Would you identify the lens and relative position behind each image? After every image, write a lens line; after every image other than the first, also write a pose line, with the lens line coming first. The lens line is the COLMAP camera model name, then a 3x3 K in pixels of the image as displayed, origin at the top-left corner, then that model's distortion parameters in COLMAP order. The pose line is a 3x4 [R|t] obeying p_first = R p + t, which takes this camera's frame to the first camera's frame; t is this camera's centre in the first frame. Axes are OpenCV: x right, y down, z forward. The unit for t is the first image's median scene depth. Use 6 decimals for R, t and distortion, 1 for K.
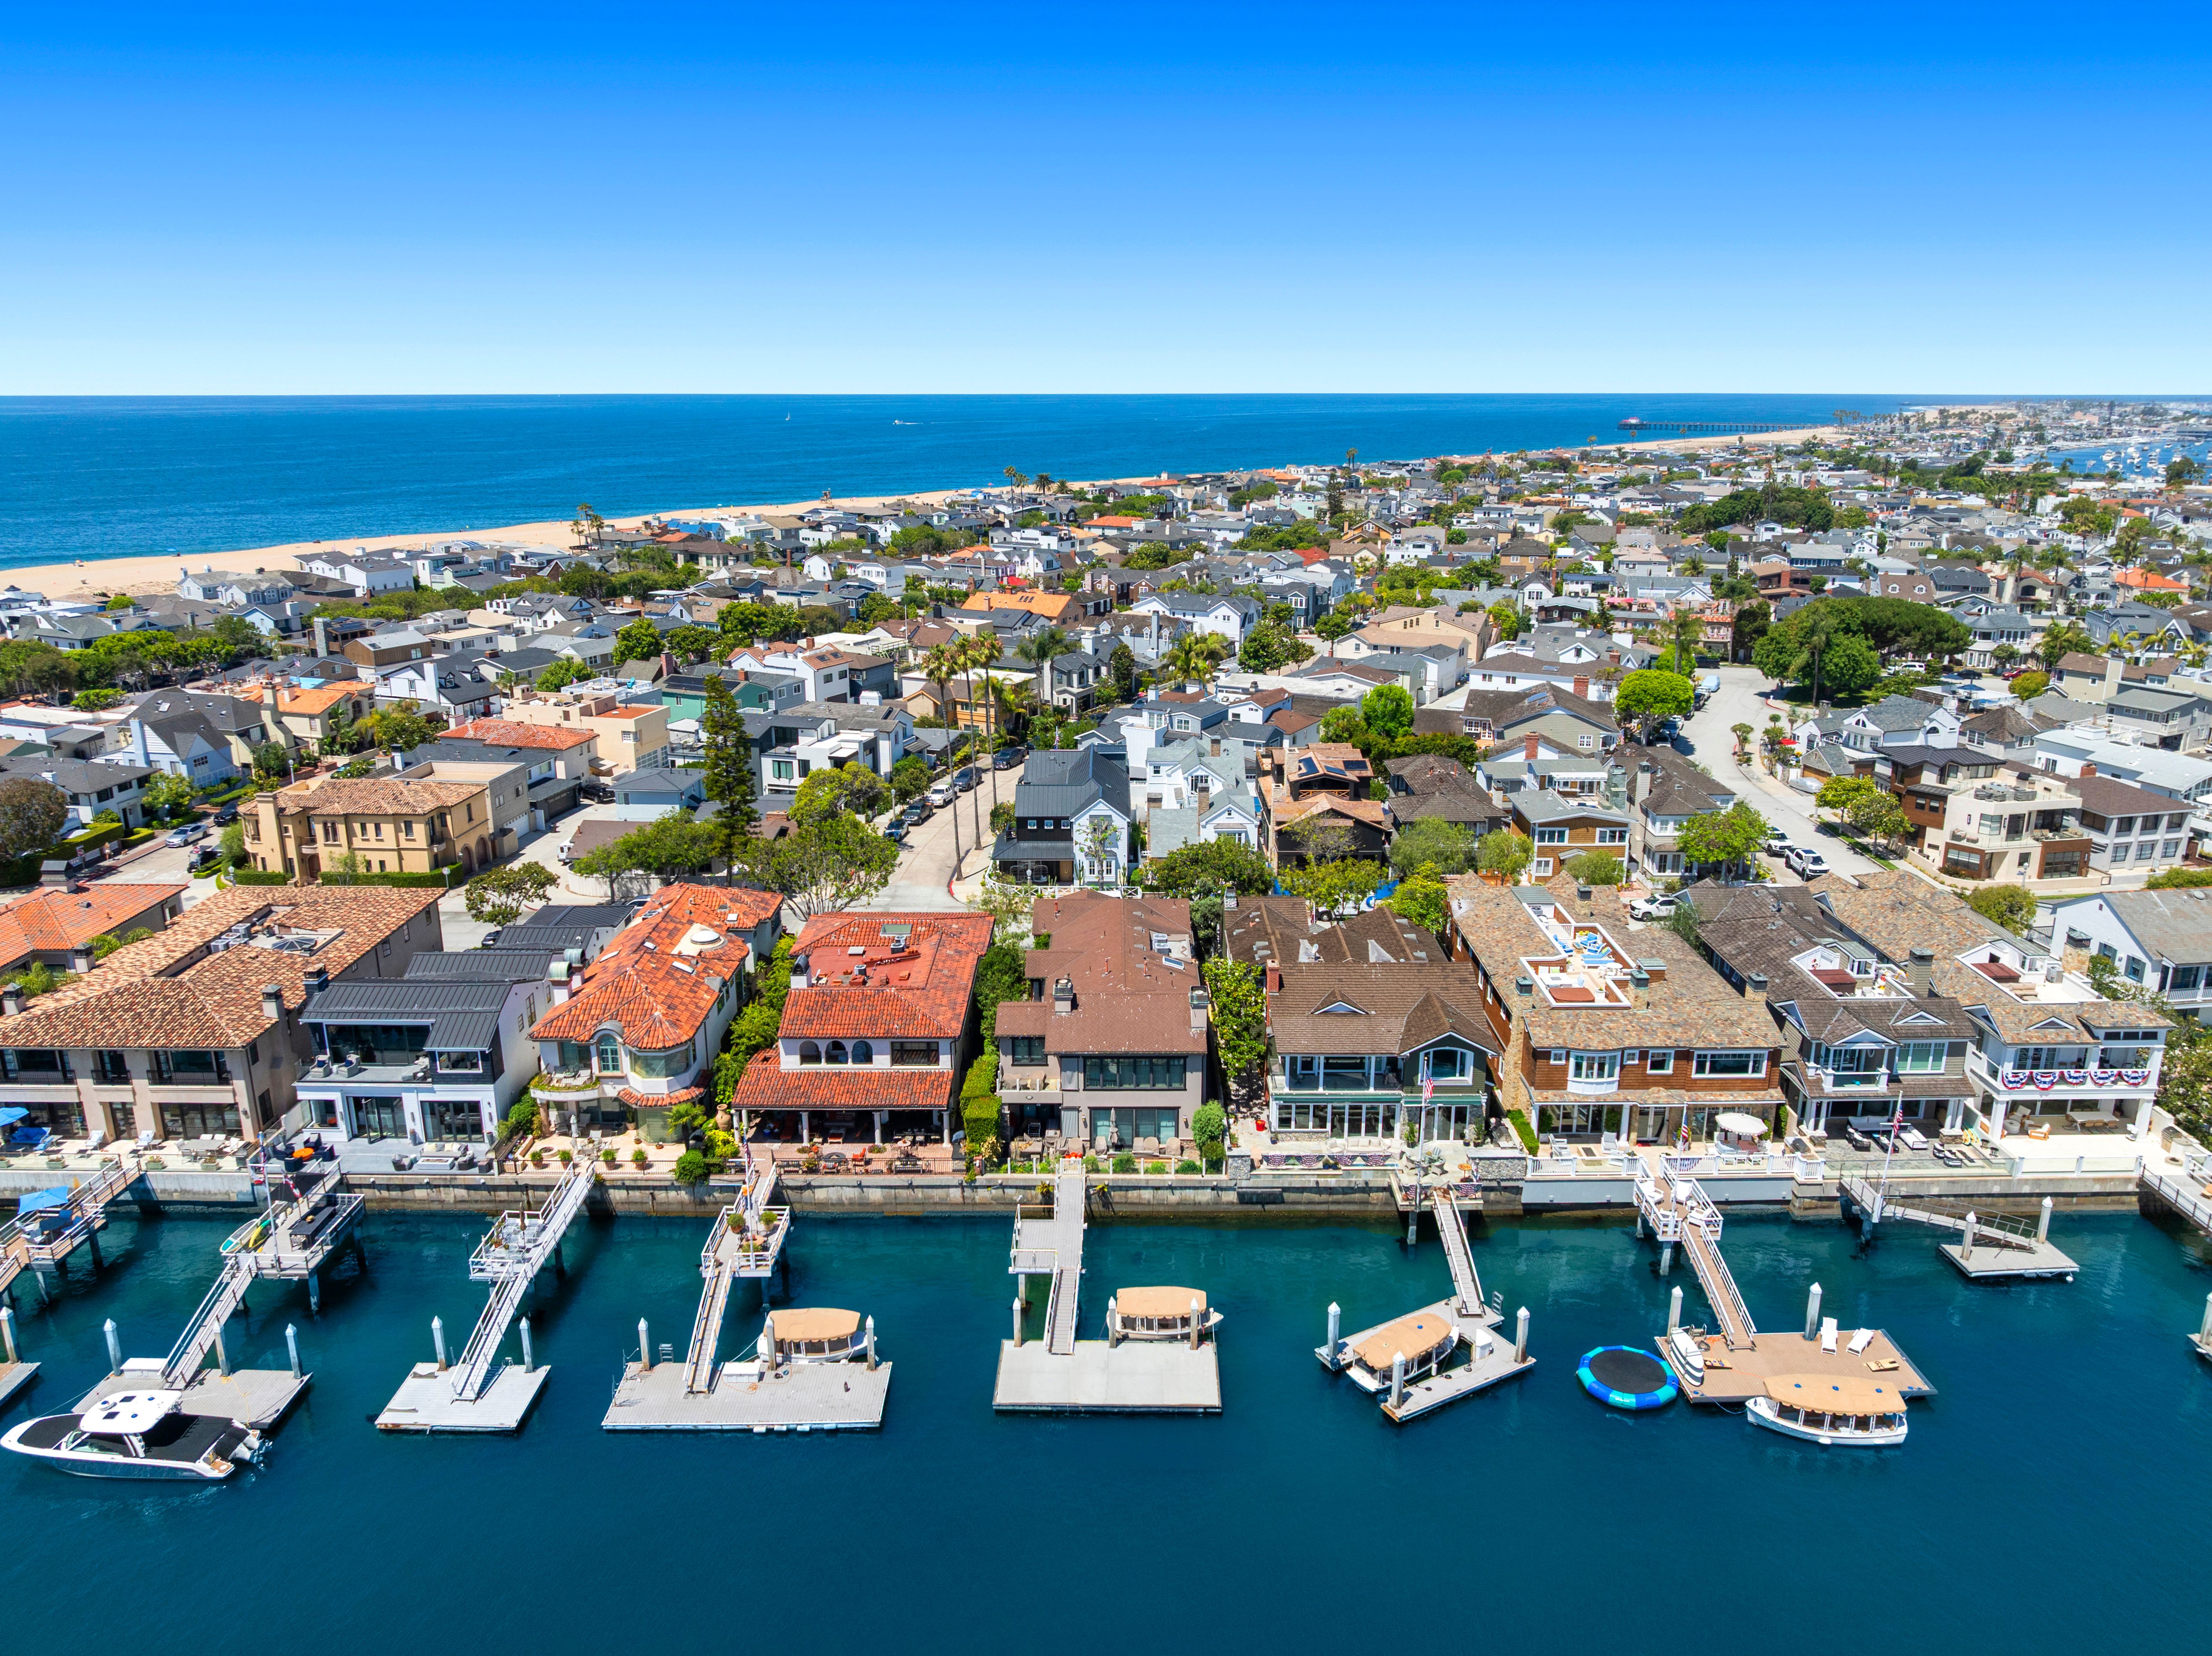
lens RADIAL K [[1561.9, 0, 1101.6], [0, 1561.9, 824.3], [0, 0, 1]] dist [-0.027726, -0.000438]
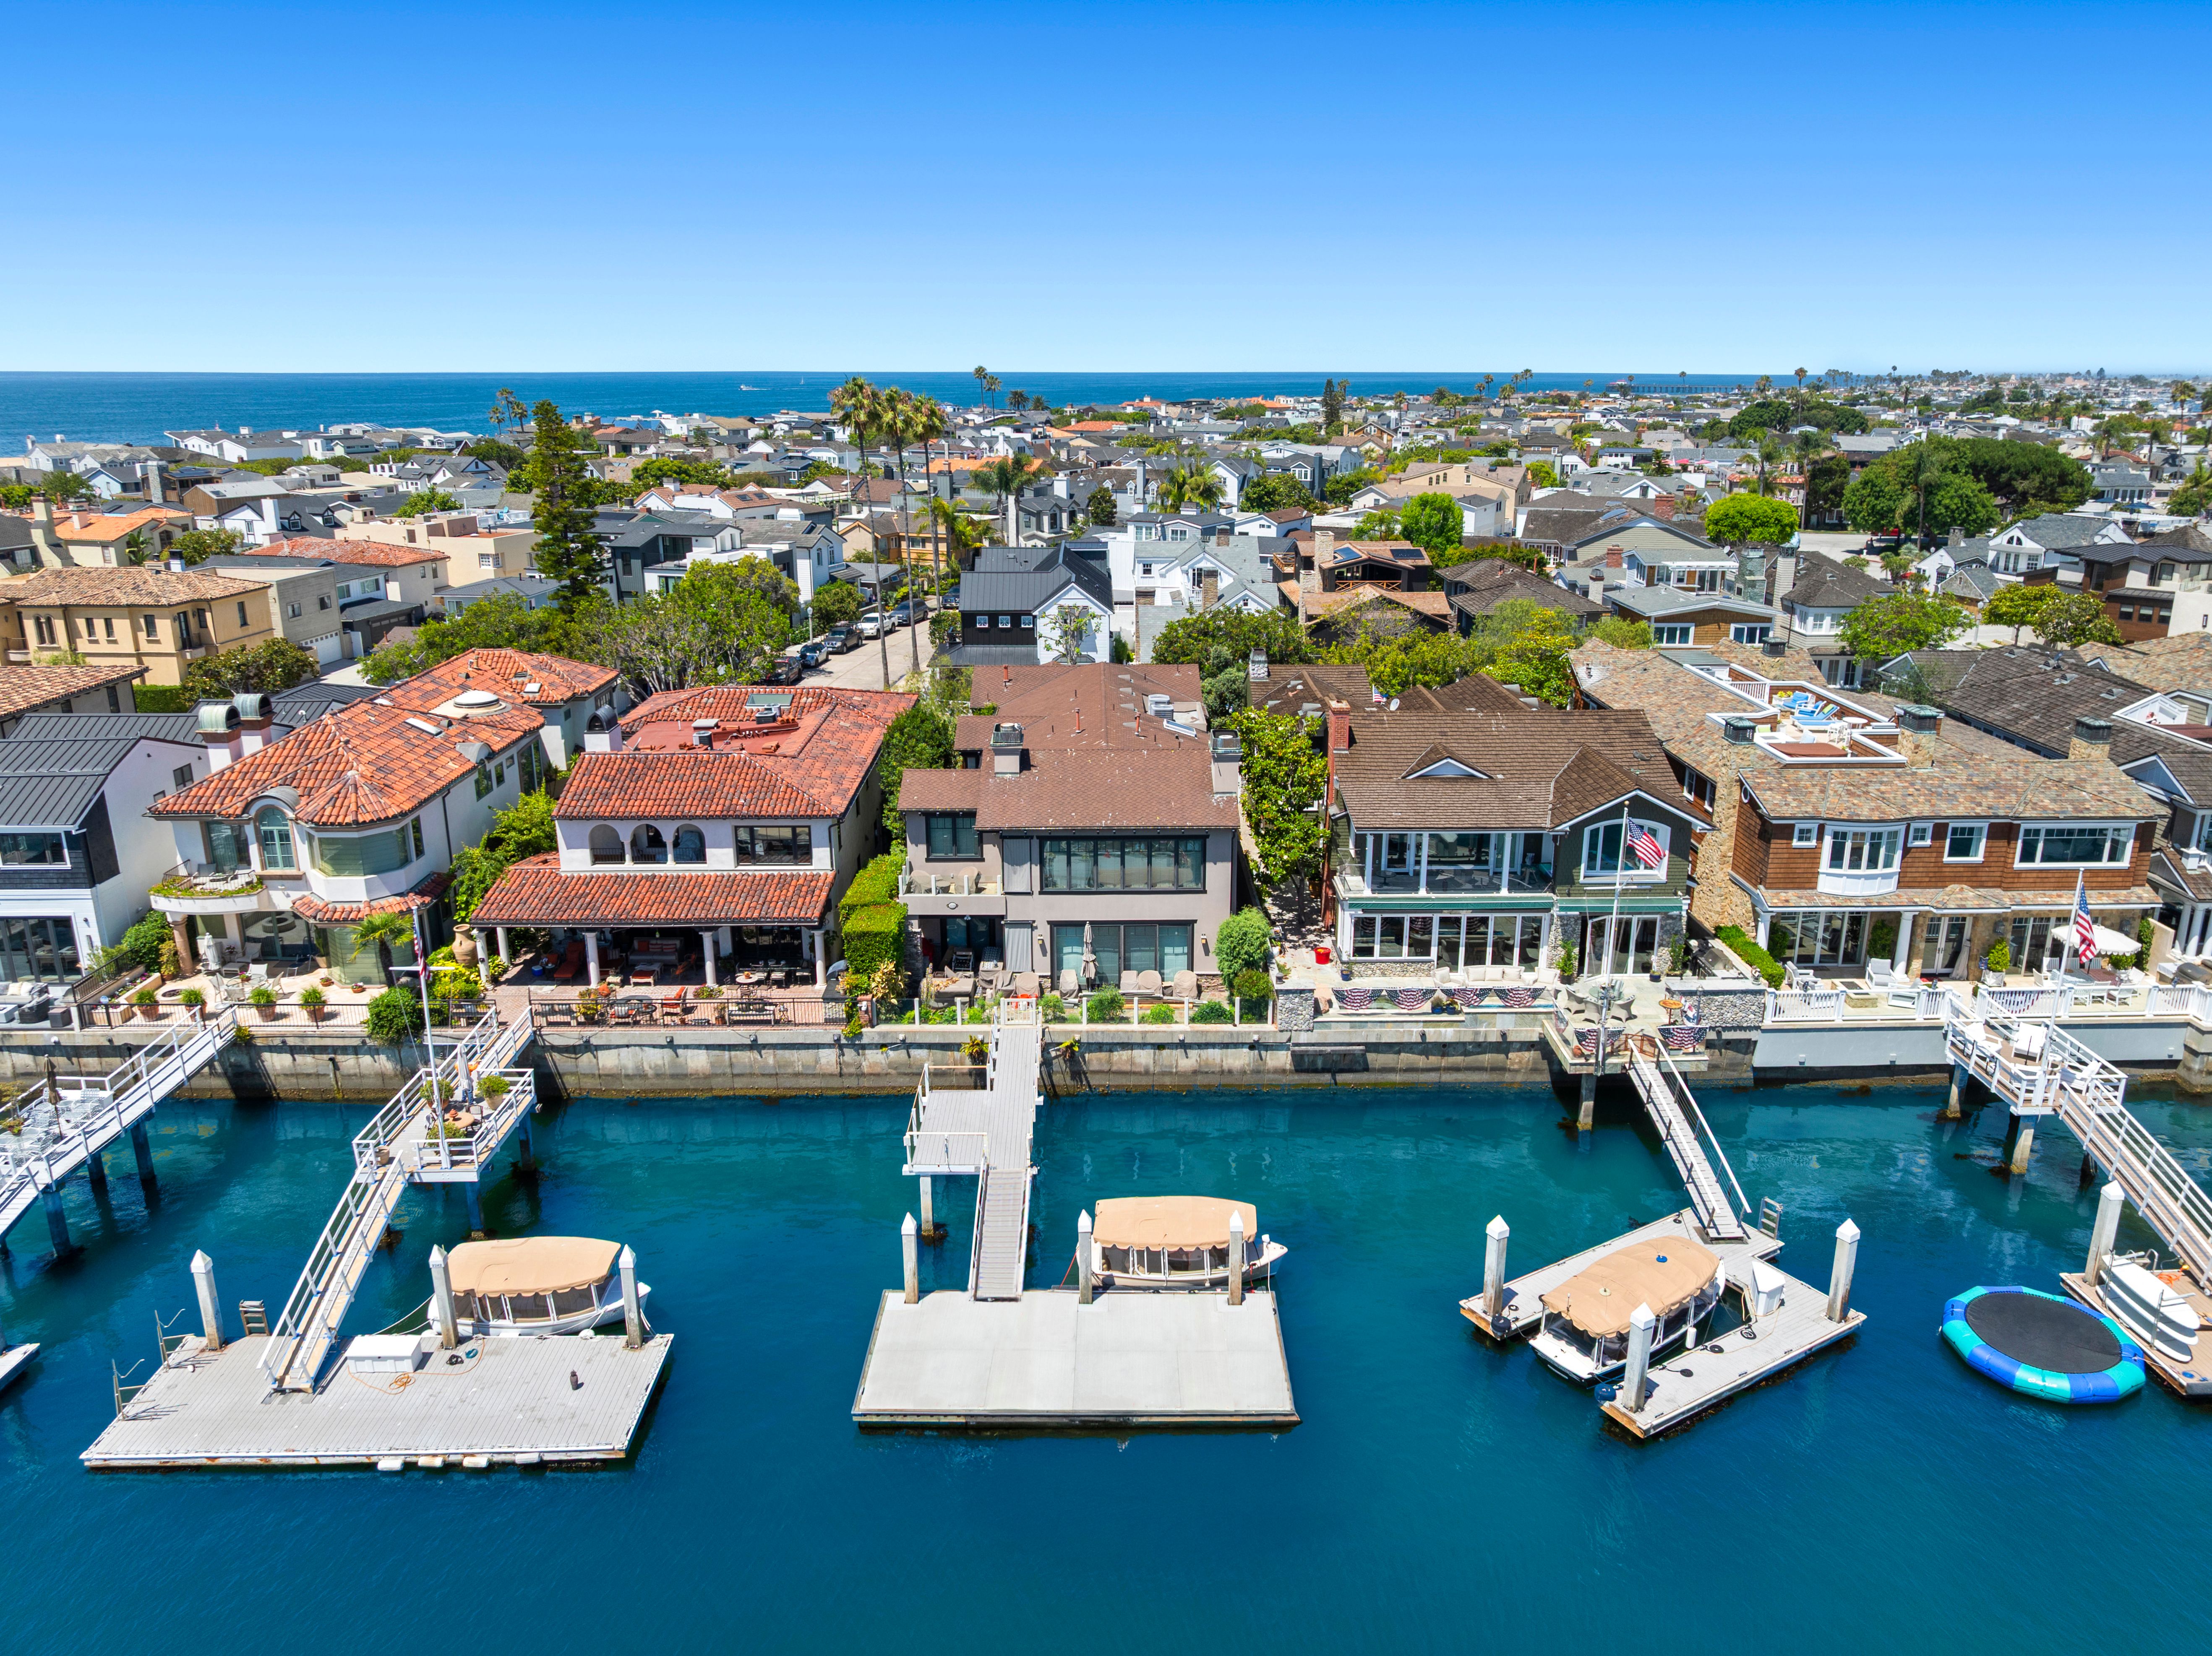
lens RADIAL K [[1557.0, 0, 1106.9], [0, 1557.0, 800.5], [0, 0, 1]] dist [-0.037611, -0.000364]
pose [[0.999874, -0.001600, 0.015775, 0.005222], [0.001650, 0.999994, -0.003120, 0.135641], [-0.015770, 0.003145, 0.999871, 0.384021]]
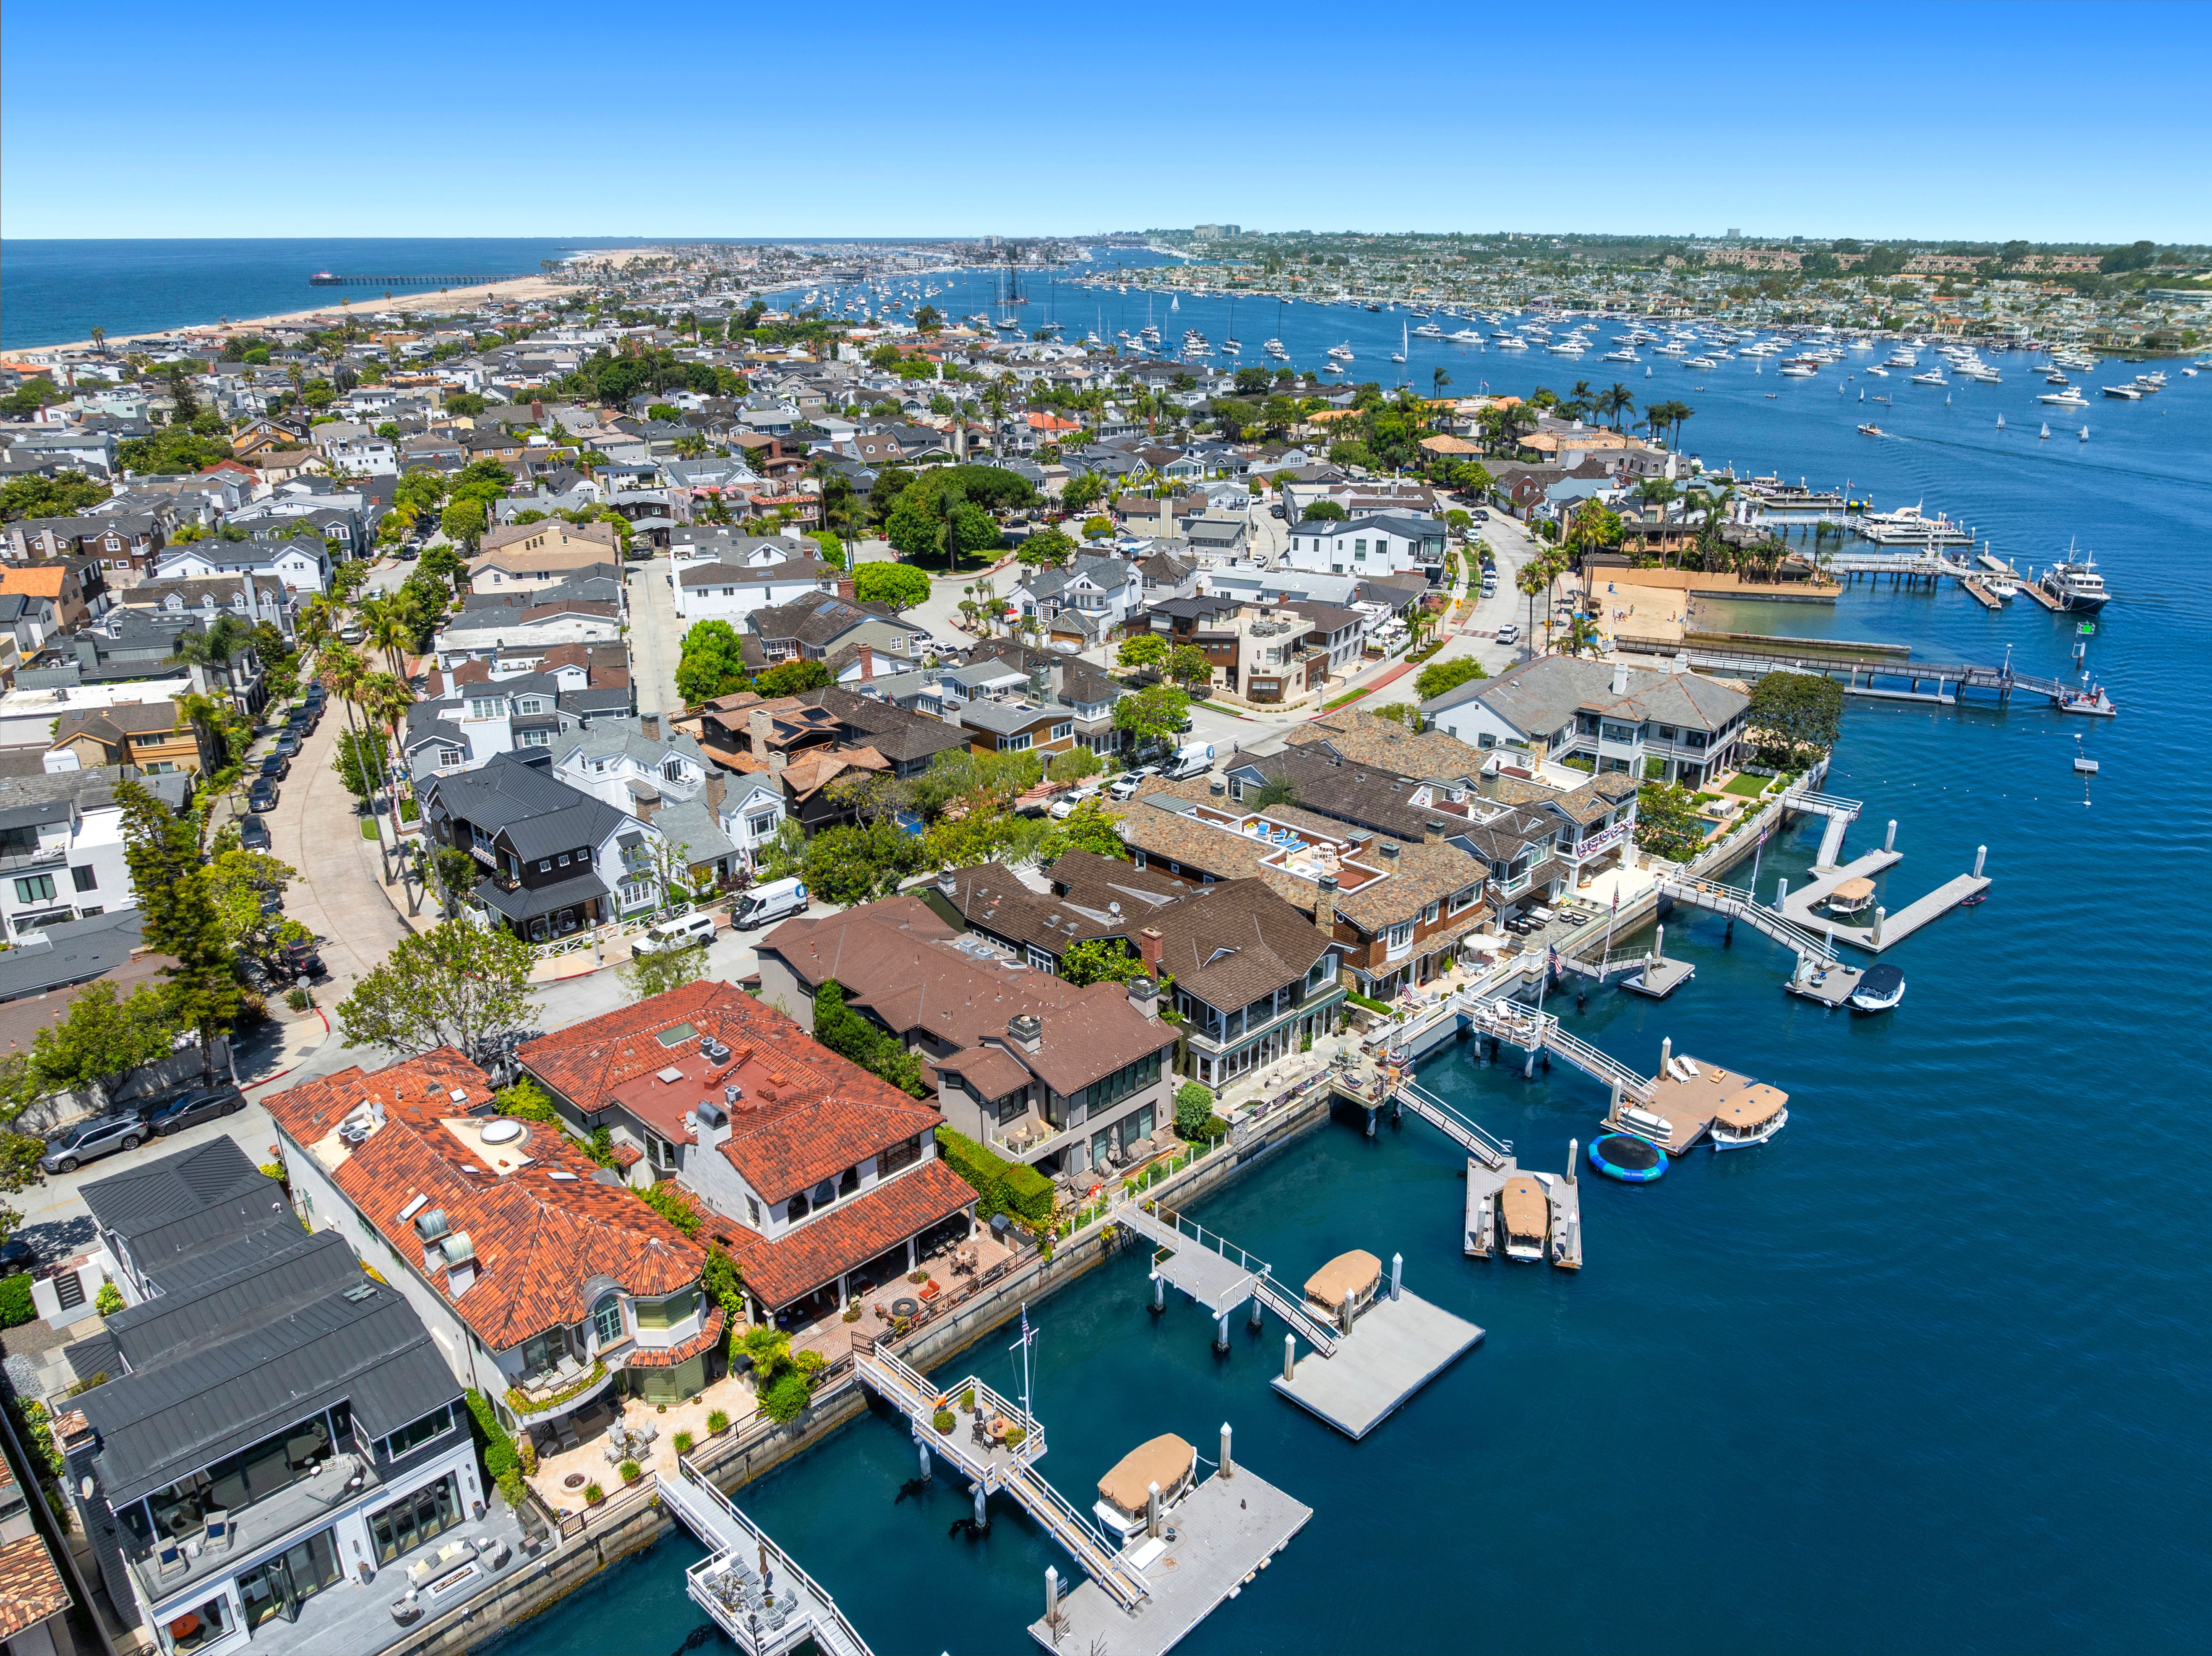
lens RADIAL K [[1561.9, 0, 1101.6], [0, 1561.9, 824.3], [0, 0, 1]] dist [-0.027726, -0.000438]
pose [[0.694155, -0.251455, 0.674477, -0.595134], [0.188014, 0.967810, 0.167314, -0.158028], [-0.694838, 0.010669, 0.719087, 0.315062]]
